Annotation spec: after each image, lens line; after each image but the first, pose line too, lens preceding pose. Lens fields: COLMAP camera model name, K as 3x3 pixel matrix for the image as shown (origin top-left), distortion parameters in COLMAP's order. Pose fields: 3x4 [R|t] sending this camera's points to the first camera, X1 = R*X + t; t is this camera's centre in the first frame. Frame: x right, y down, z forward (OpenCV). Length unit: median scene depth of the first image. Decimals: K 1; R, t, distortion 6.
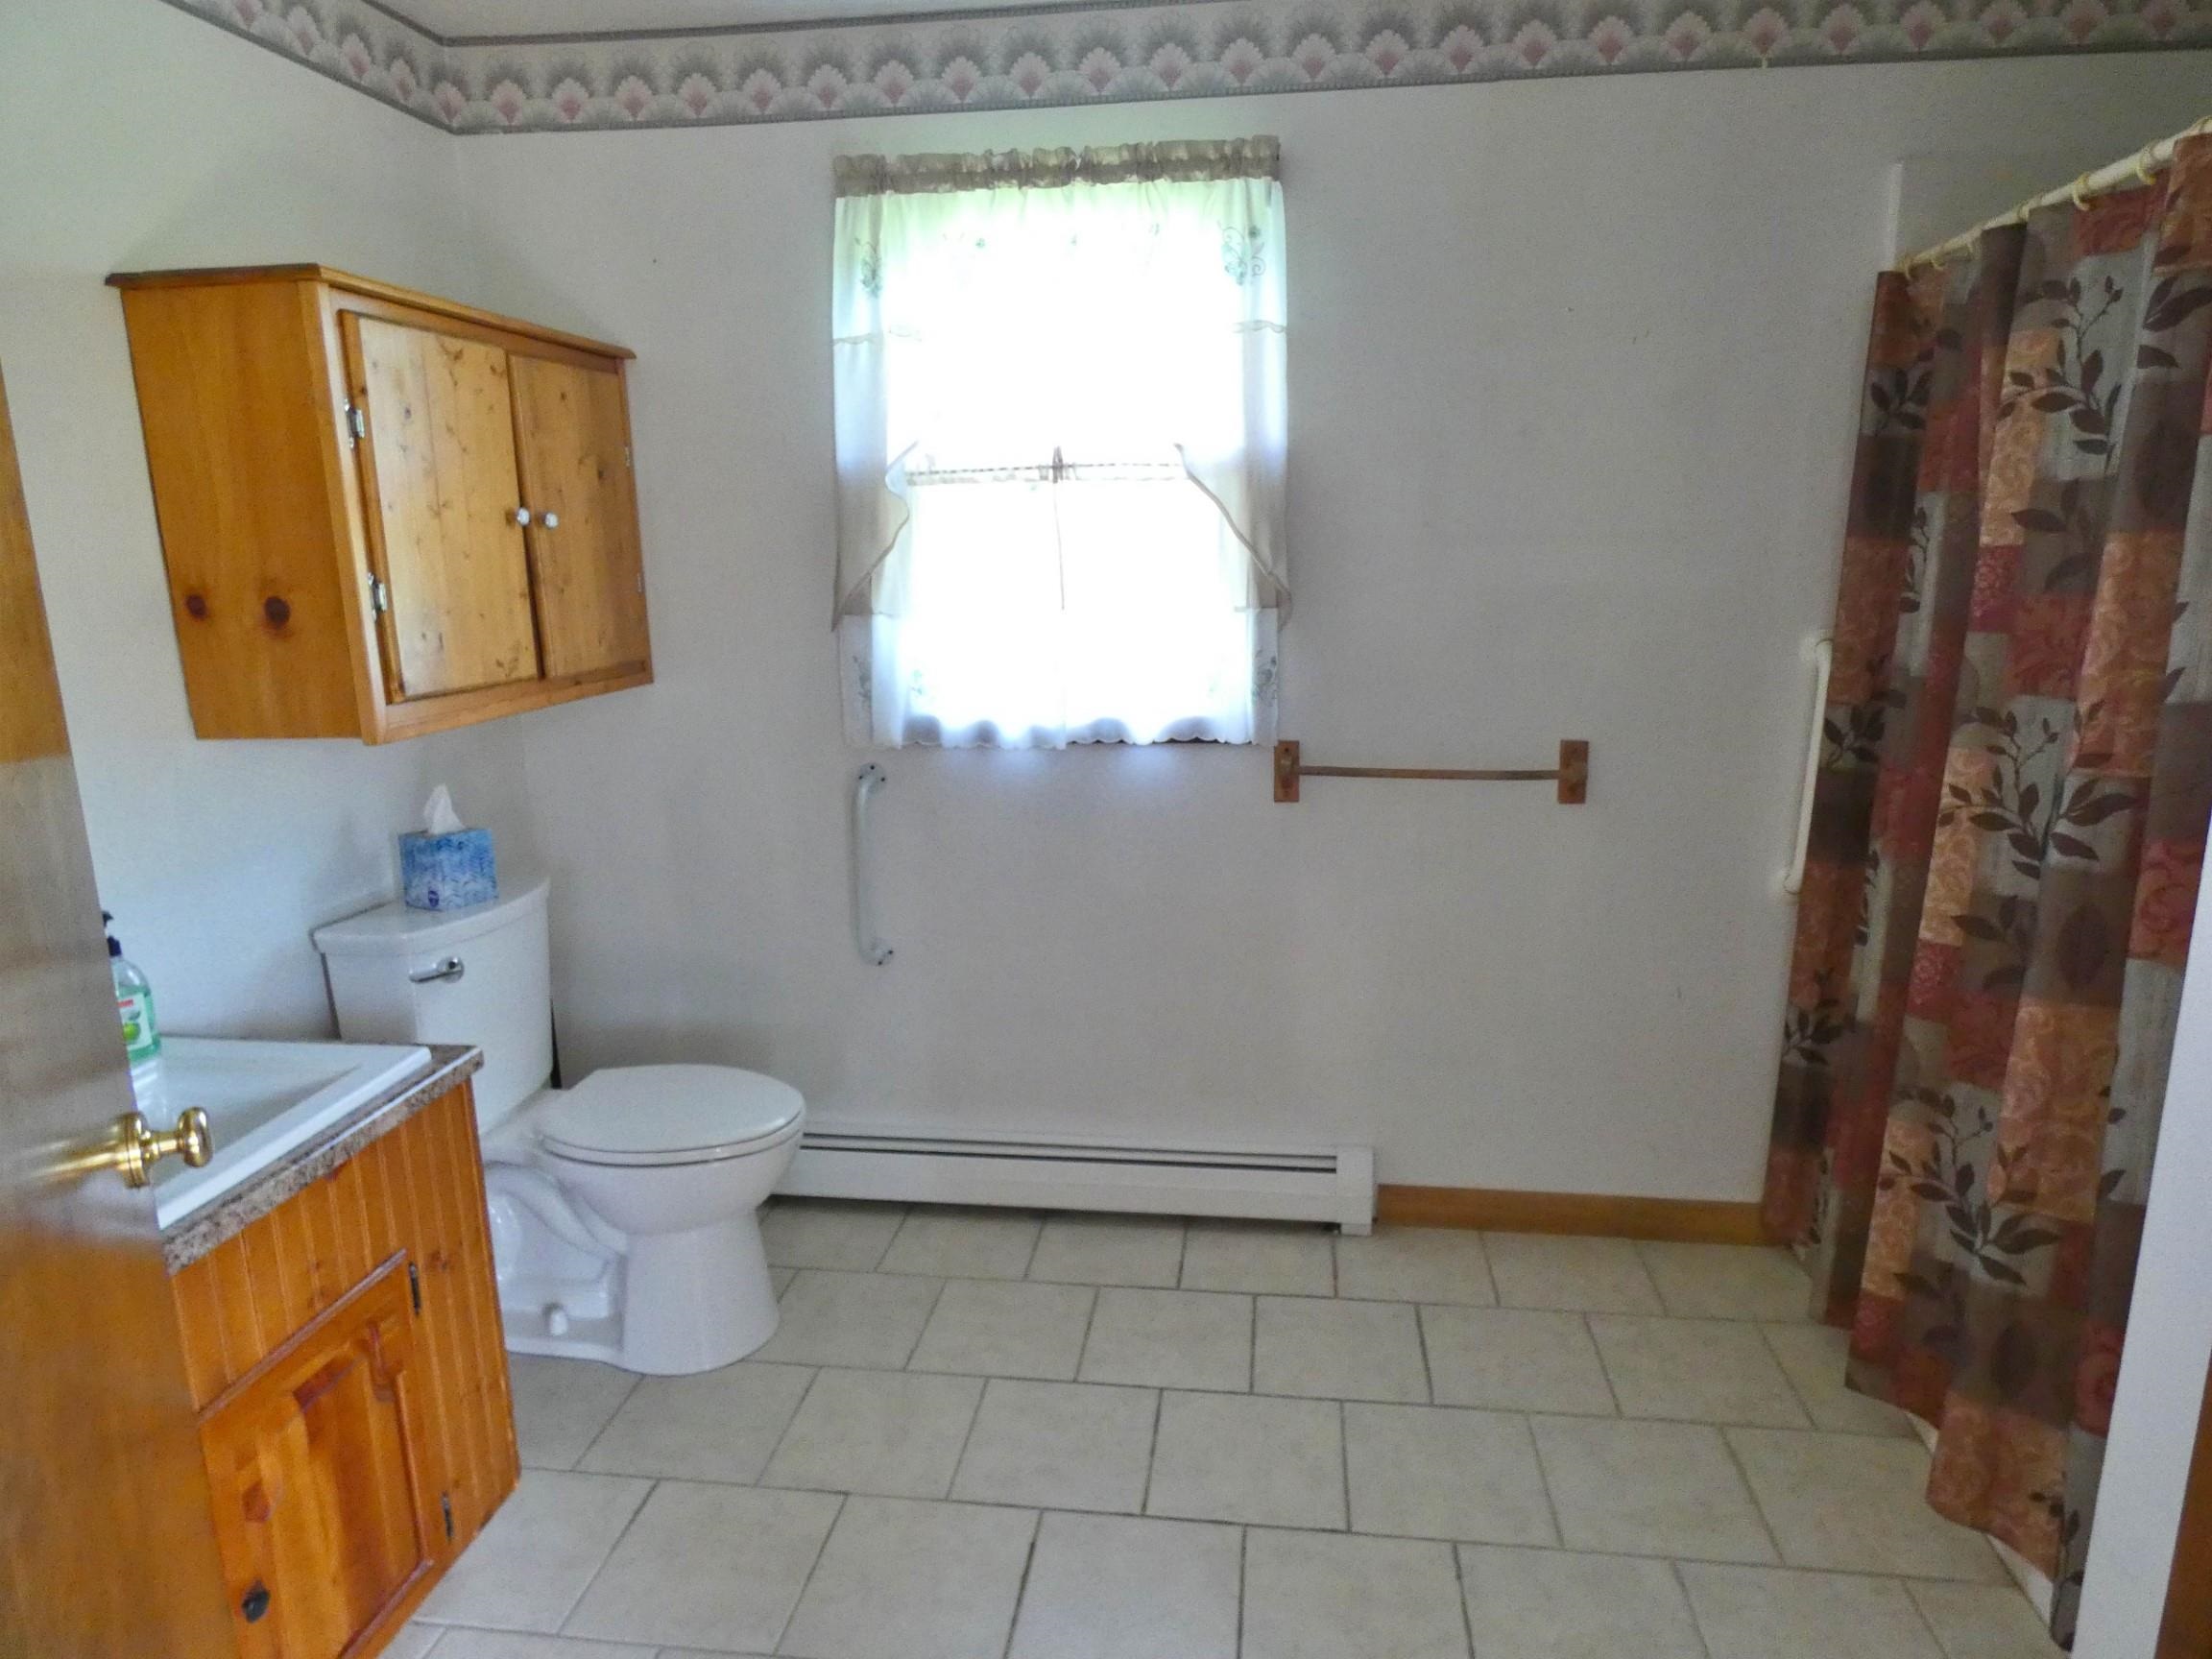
lens RADIAL K [[1353.6, 0, 1104.7], [0, 1353.6, 841.5], [0, 0, 1]] dist [-0.002563, -0.002451]
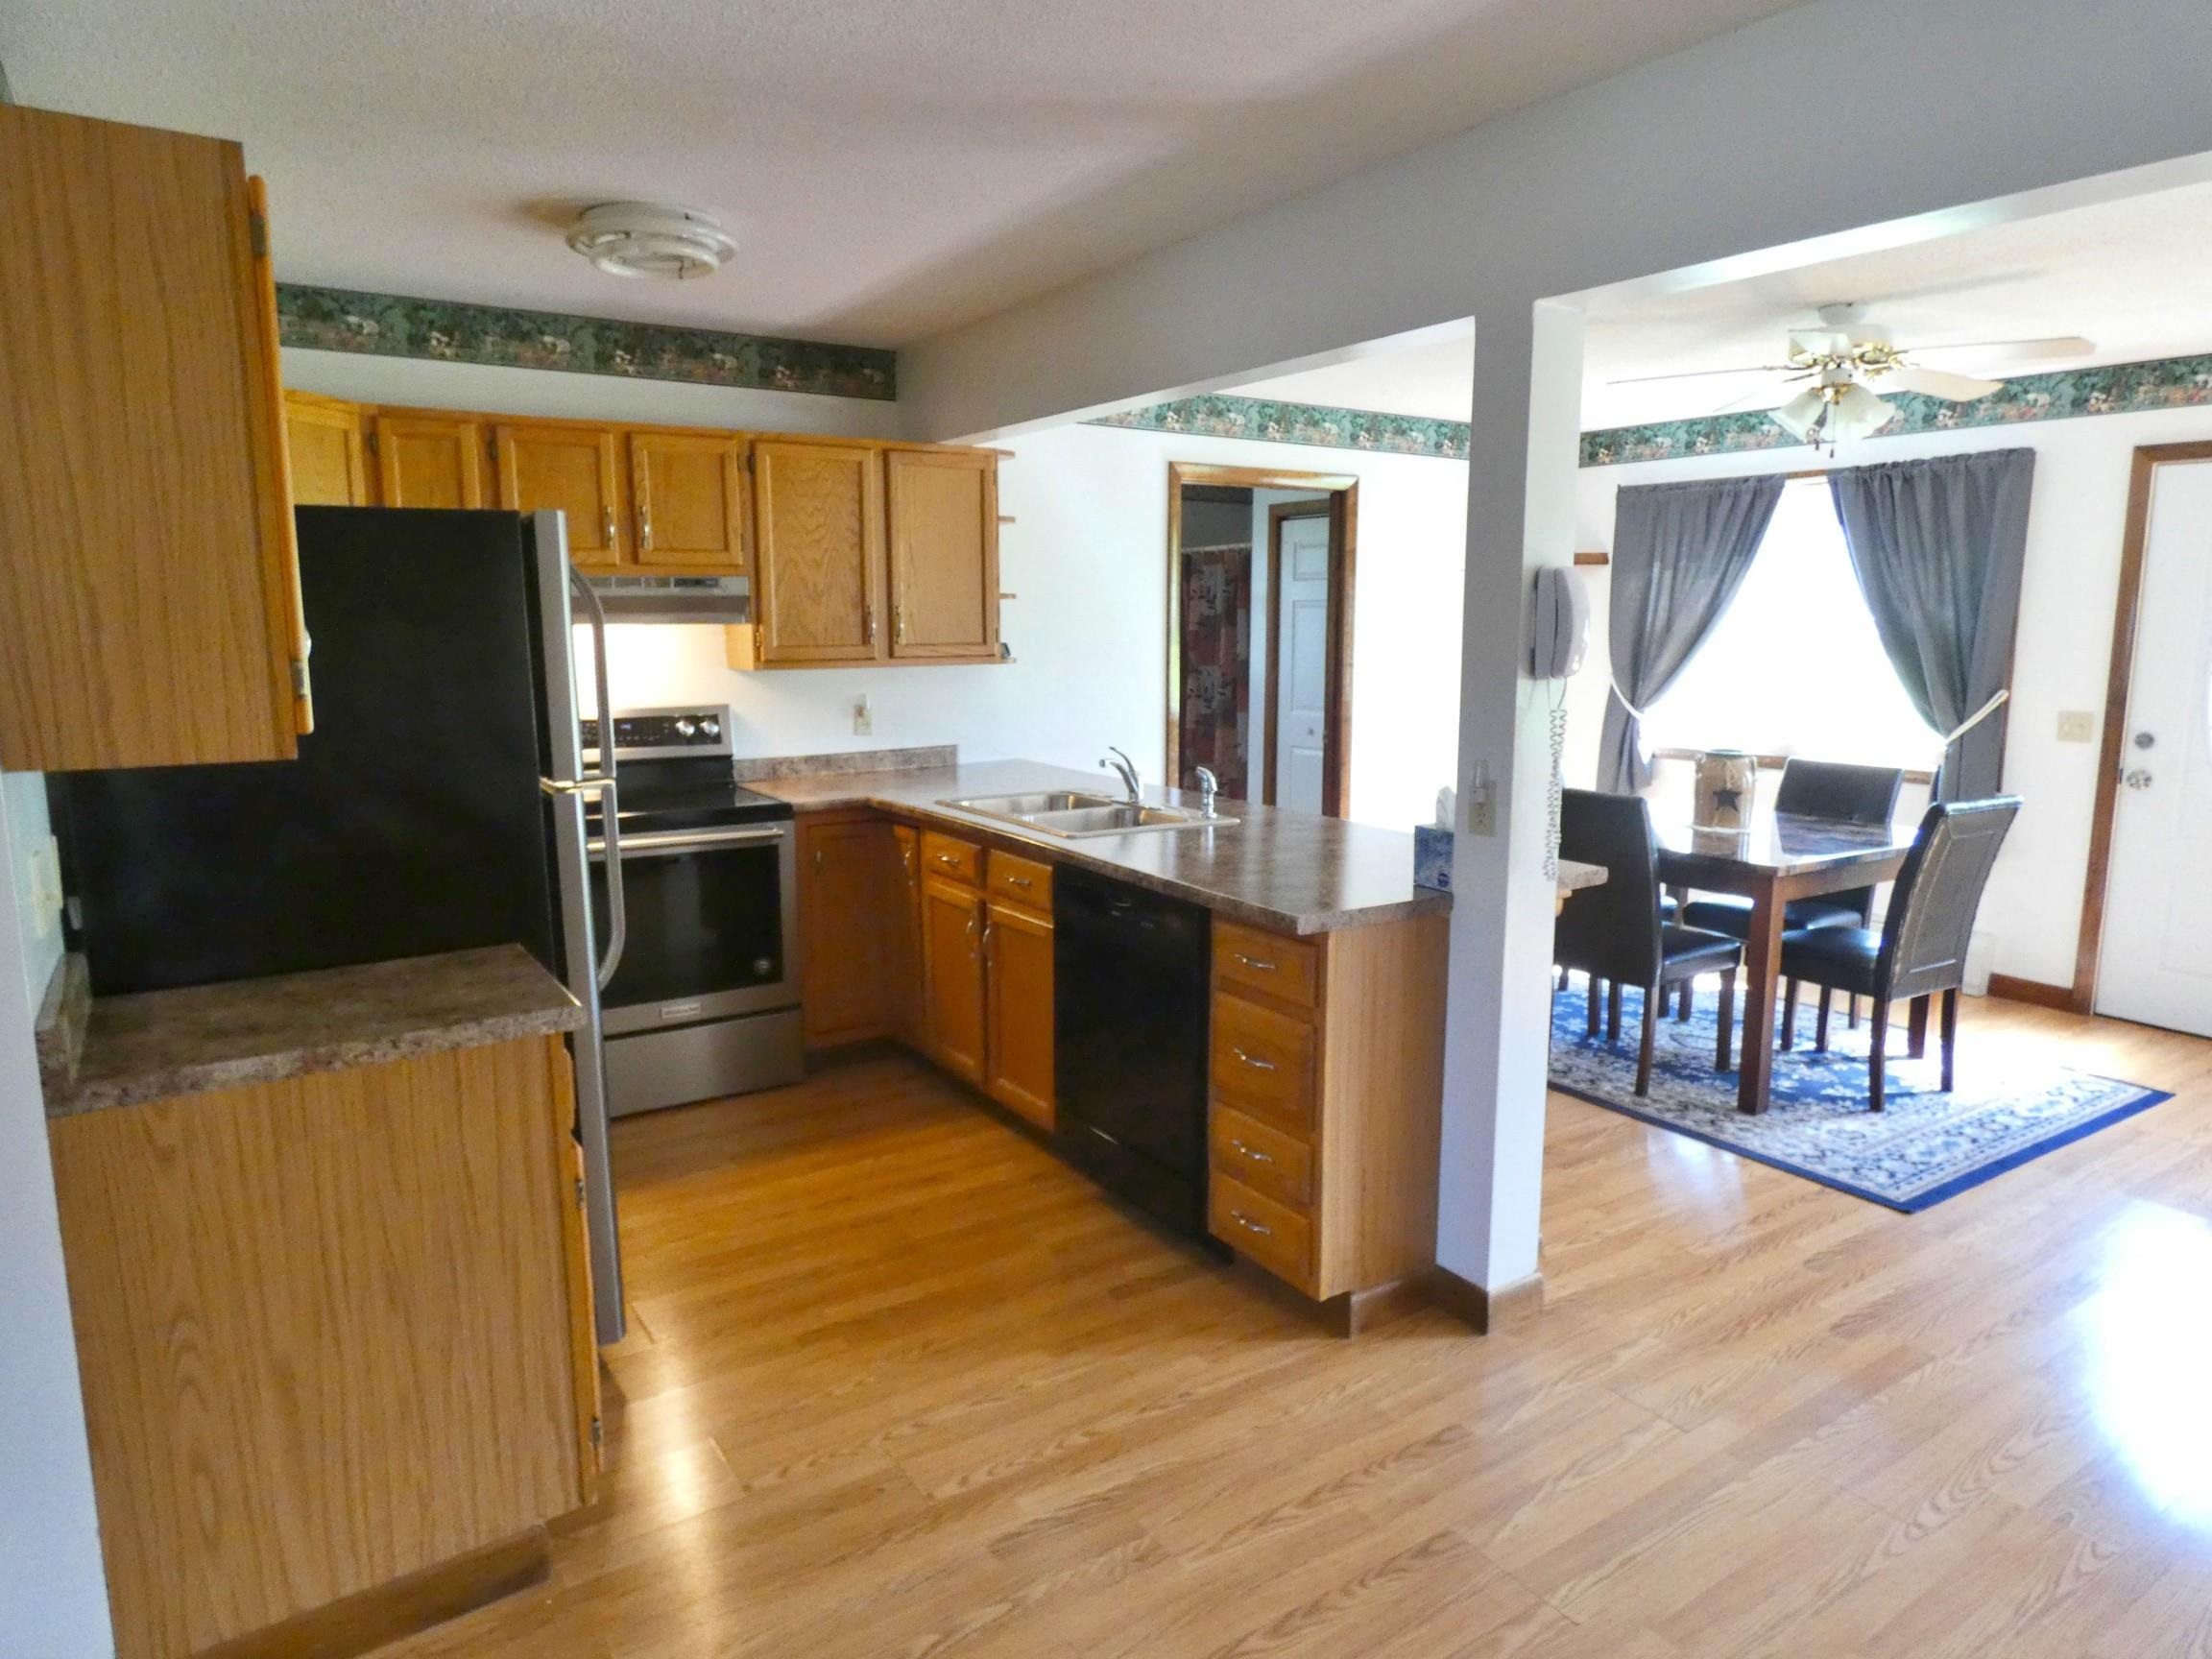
lens RADIAL K [[1353.6, 0, 1120.1], [0, 1353.6, 846.7], [0, 0, 1]] dist [-0.002563, -0.002451]
pose [[0.752075, -0.091476, 0.652699, -1.756819], [0.124918, 0.992155, -0.004886, 0.335020], [-0.647131, 0.085209, 0.757602, -1.499359]]
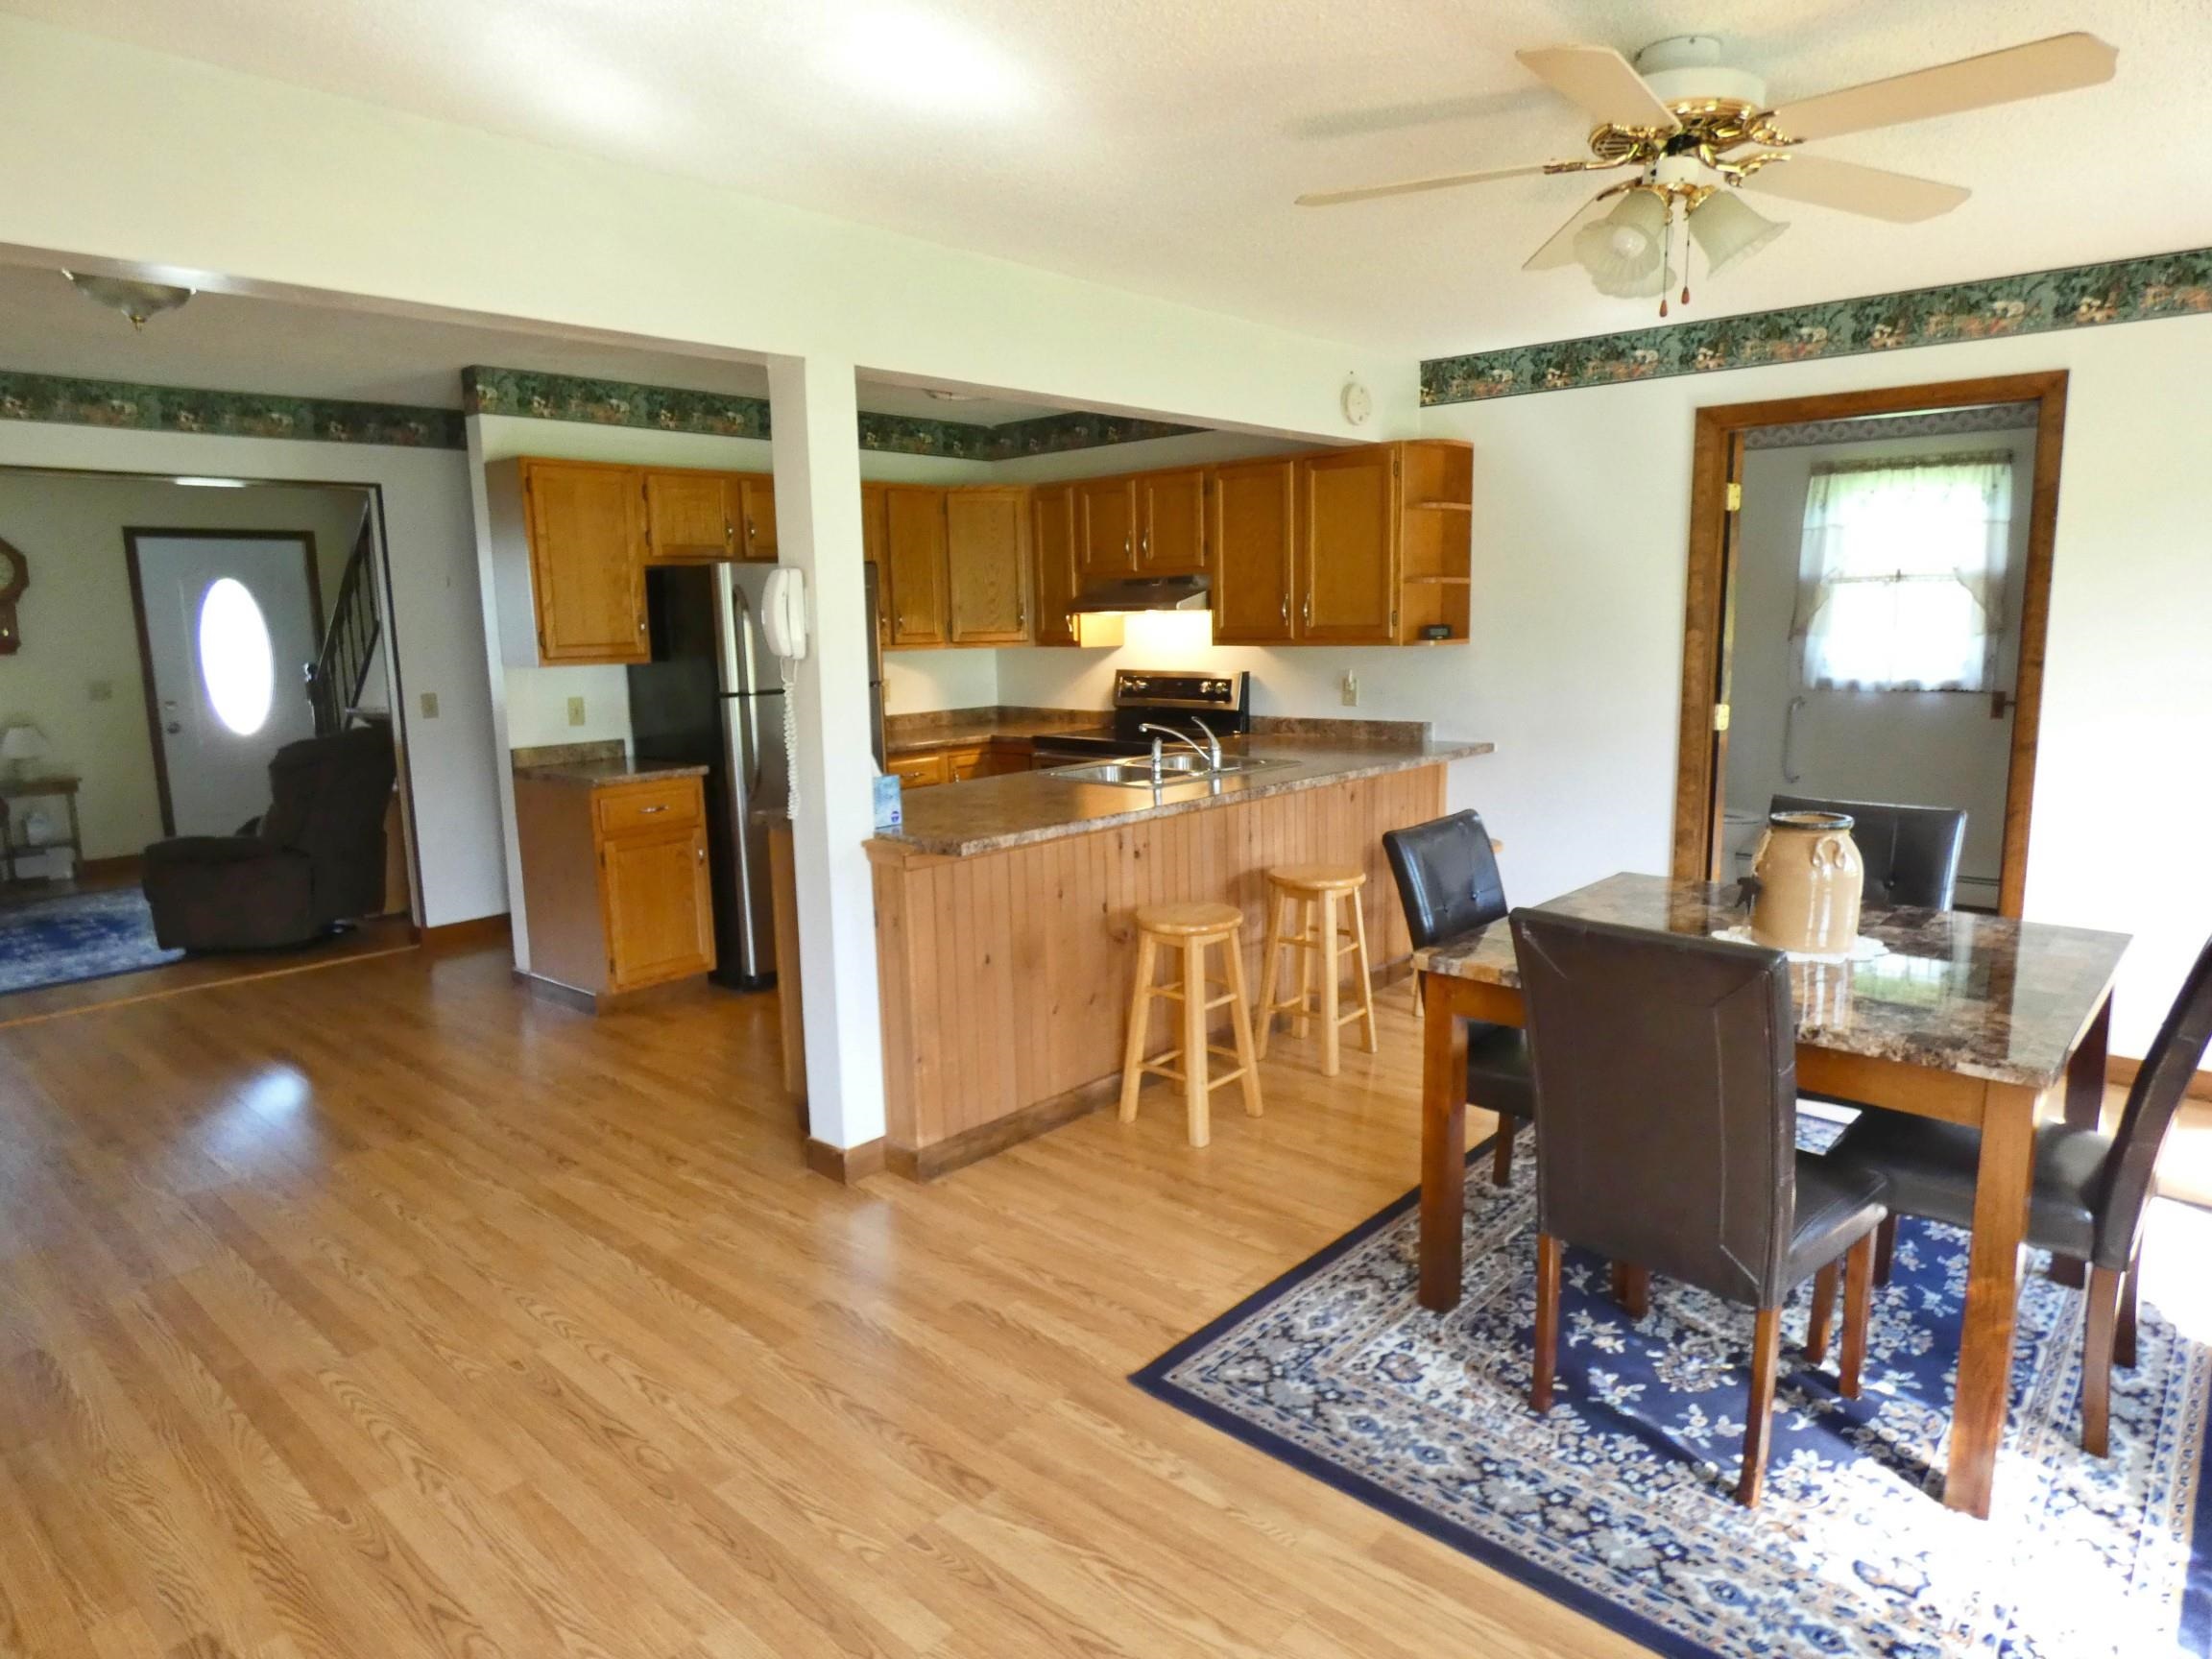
lens RADIAL K [[1353.6, 0, 1106.0], [0, 1353.6, 805.7], [0, 0, 1]] dist [-0.002563, -0.002451]
pose [[0.819543, 0.088317, -0.566171, 0.218795], [-0.125407, 0.991743, -0.026827, 0.393804], [0.559127, 0.092988, 0.823851, -1.841835]]
